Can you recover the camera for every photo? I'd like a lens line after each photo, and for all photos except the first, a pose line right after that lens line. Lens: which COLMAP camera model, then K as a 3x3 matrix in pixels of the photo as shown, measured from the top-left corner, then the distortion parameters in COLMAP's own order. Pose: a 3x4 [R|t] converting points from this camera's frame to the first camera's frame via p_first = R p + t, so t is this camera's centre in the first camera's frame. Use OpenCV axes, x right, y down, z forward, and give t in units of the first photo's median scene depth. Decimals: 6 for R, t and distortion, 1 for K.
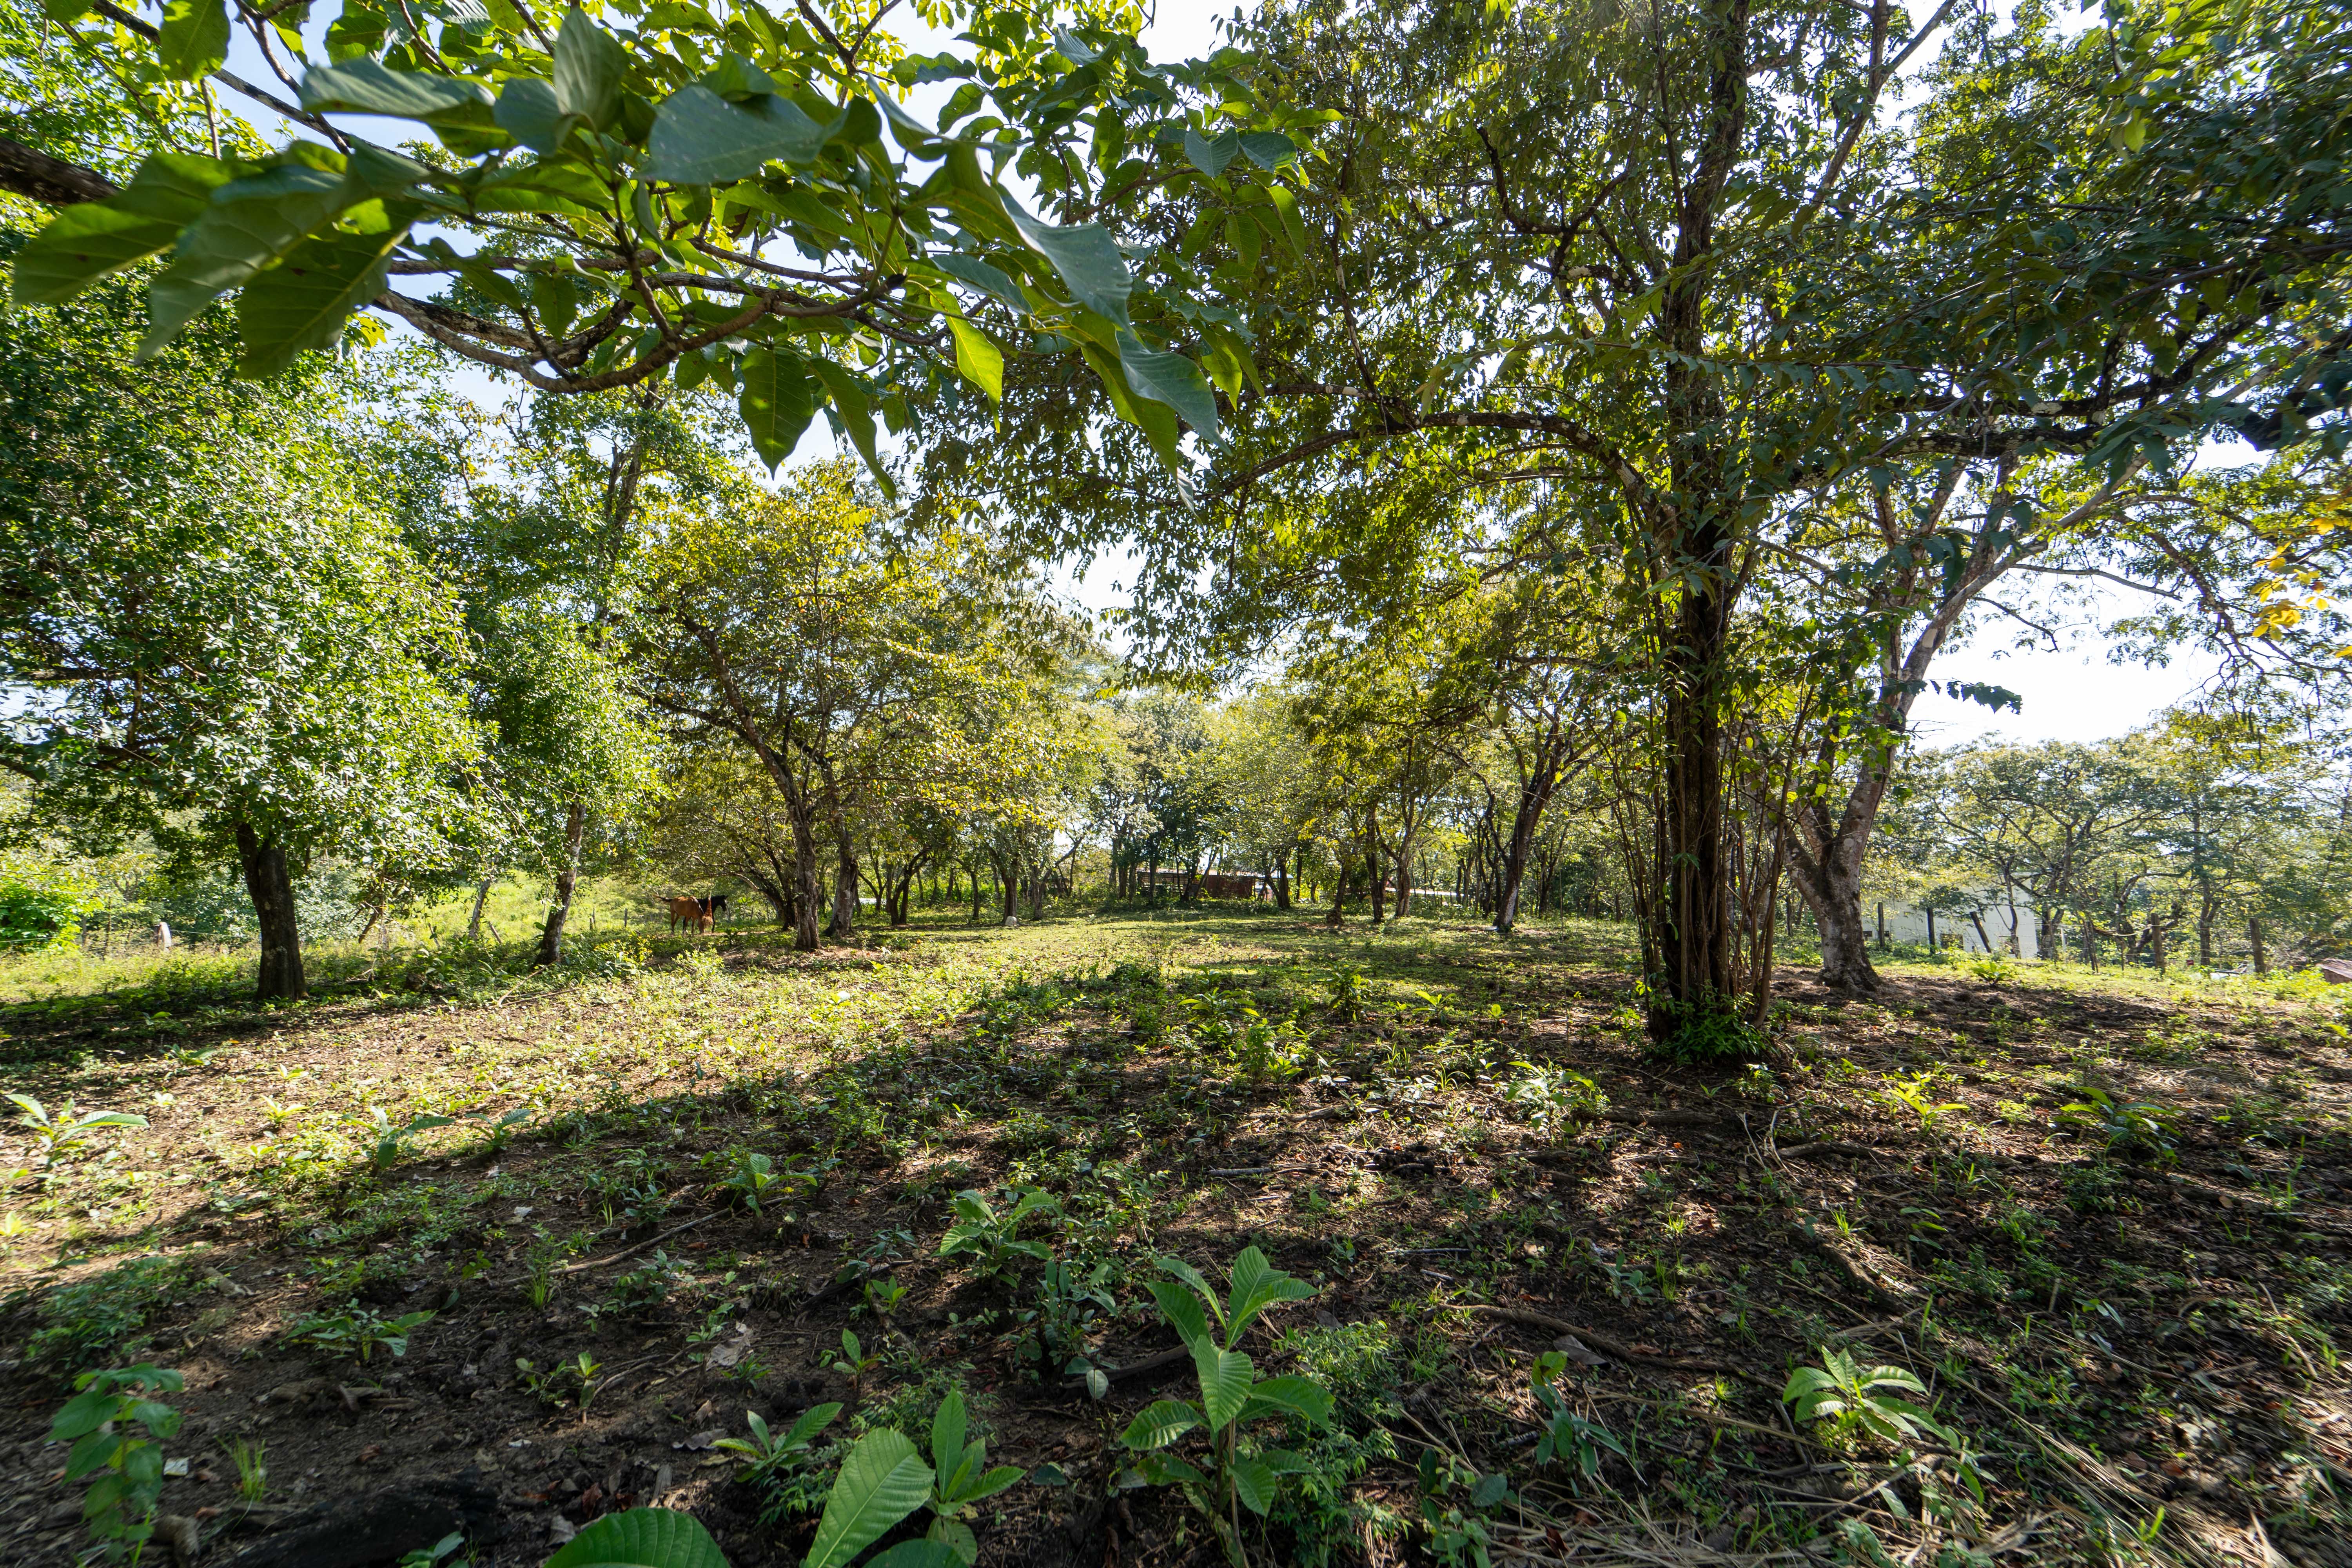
lens RADIAL K [[967.1, 0, 1179.2], [0, 967.1, 801.9], [0, 0, 1]] dist [0.004060, -0.003905]
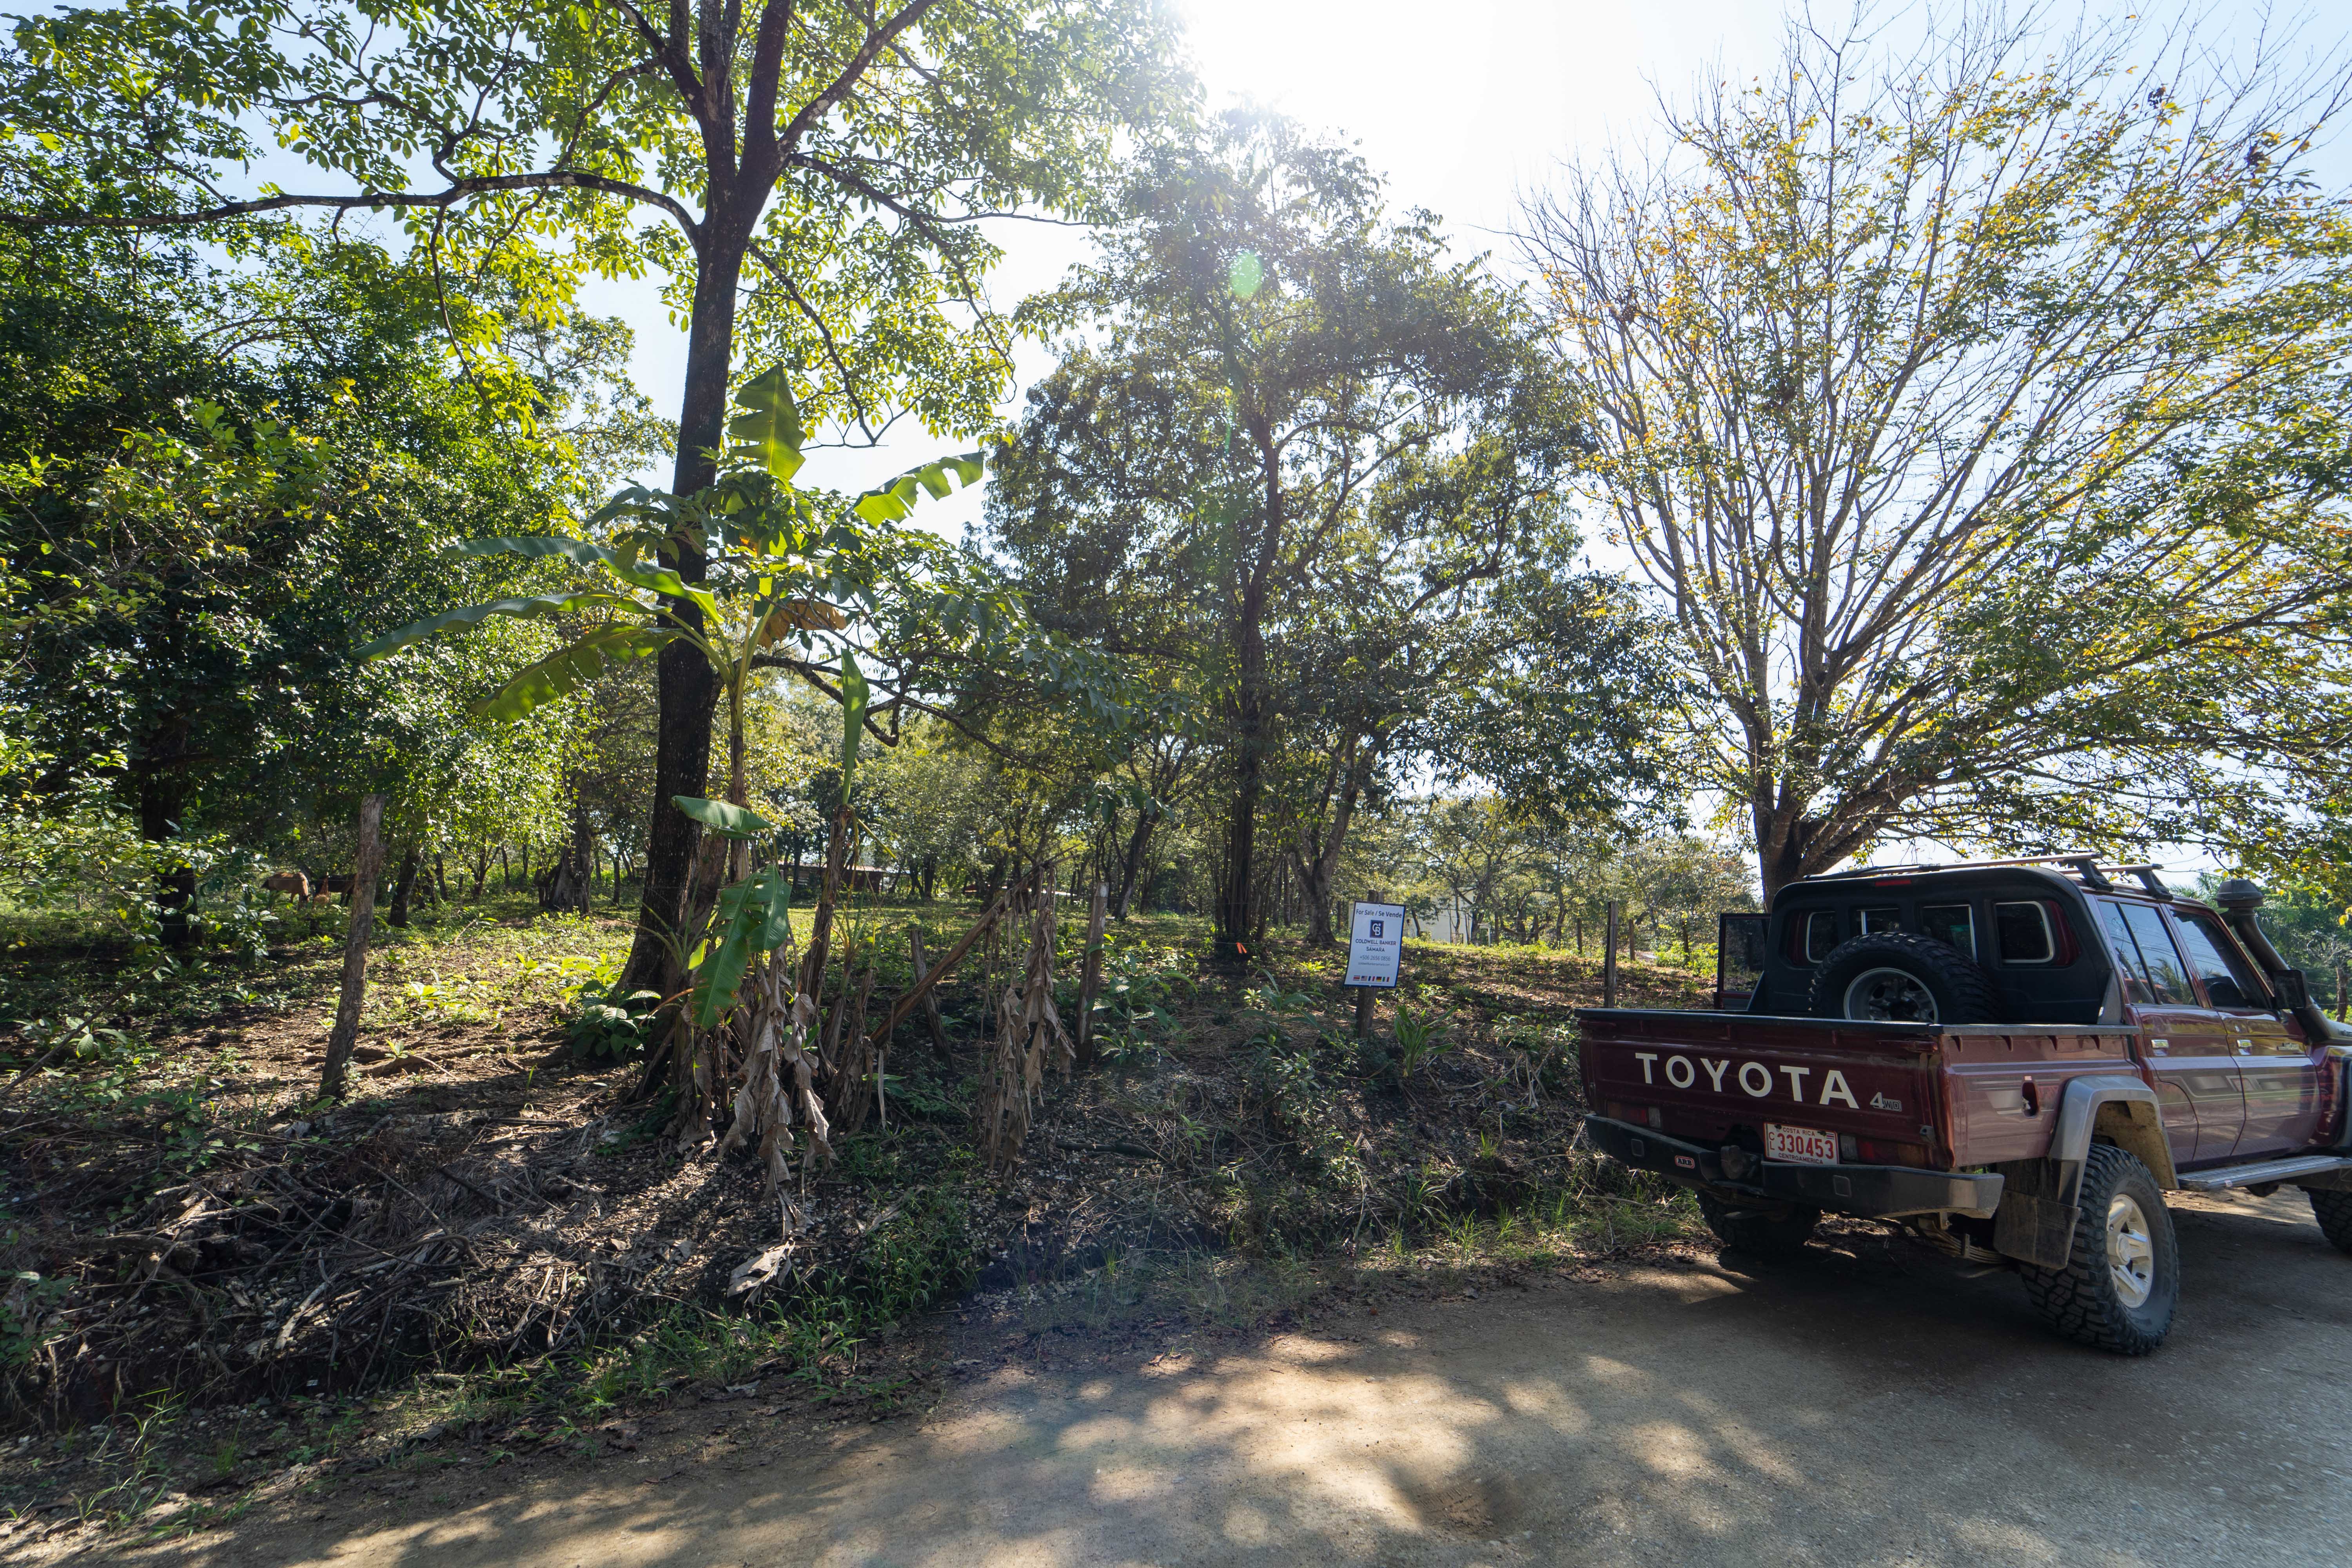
lens RADIAL K [[967.1, 0, 1176.7], [0, 967.1, 785.1], [0, 0, 1]] dist [0.004060, -0.003905]
pose [[0.920671, 0.067329, 0.384488, -0.333442], [-0.060625, 0.997723, -0.029546, -0.040689], [-0.385602, 0.003892, 0.922657, -0.706731]]
